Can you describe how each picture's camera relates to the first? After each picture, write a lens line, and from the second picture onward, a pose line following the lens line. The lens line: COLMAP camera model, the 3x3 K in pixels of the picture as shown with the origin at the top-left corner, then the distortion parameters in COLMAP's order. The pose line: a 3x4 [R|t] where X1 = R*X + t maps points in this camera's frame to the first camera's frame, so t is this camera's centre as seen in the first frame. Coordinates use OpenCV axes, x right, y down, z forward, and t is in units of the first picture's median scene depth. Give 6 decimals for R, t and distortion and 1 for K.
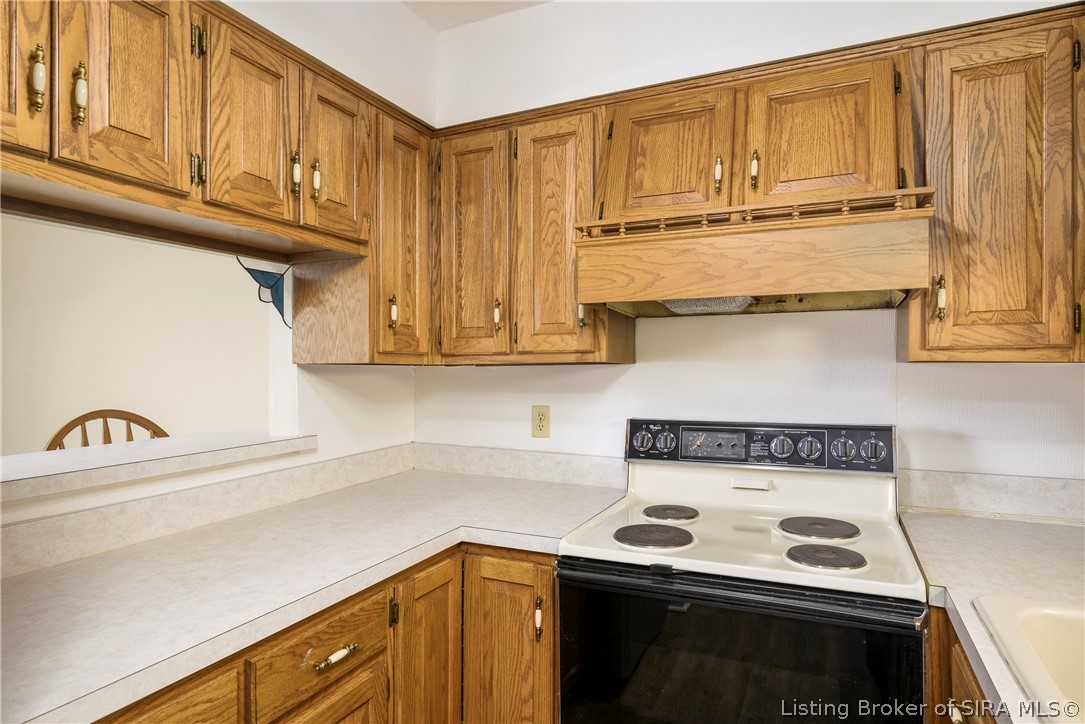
lens RADIAL K [[630.4, 0, 540.1], [0, 630.4, 368.3], [0, 0, 1]] dist [-0.005634, 0.004767]
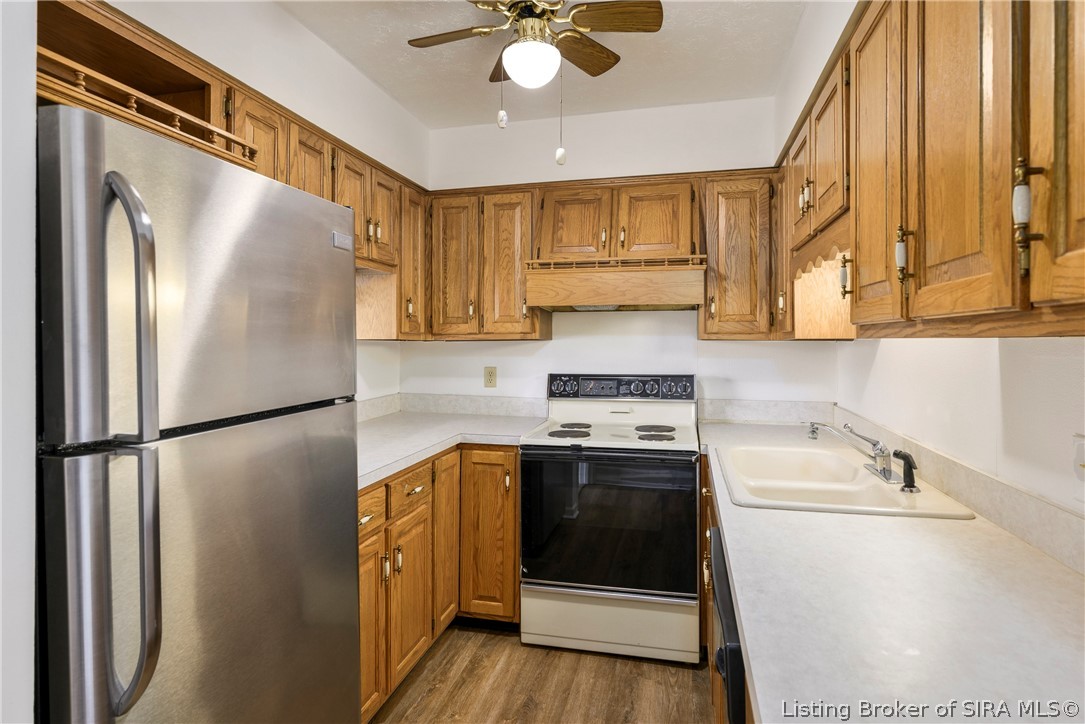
lens RADIAL K [[579.1, 0, 539.7], [0, 579.1, 341.5], [0, 0, 1]] dist [0.002476, 0.000284]
pose [[0.982511, 0.003378, 0.186174, -0.208666], [-0.002631, 0.999987, -0.004256, 0.003278], [-0.186186, 0.003692, 0.982508, -0.610315]]
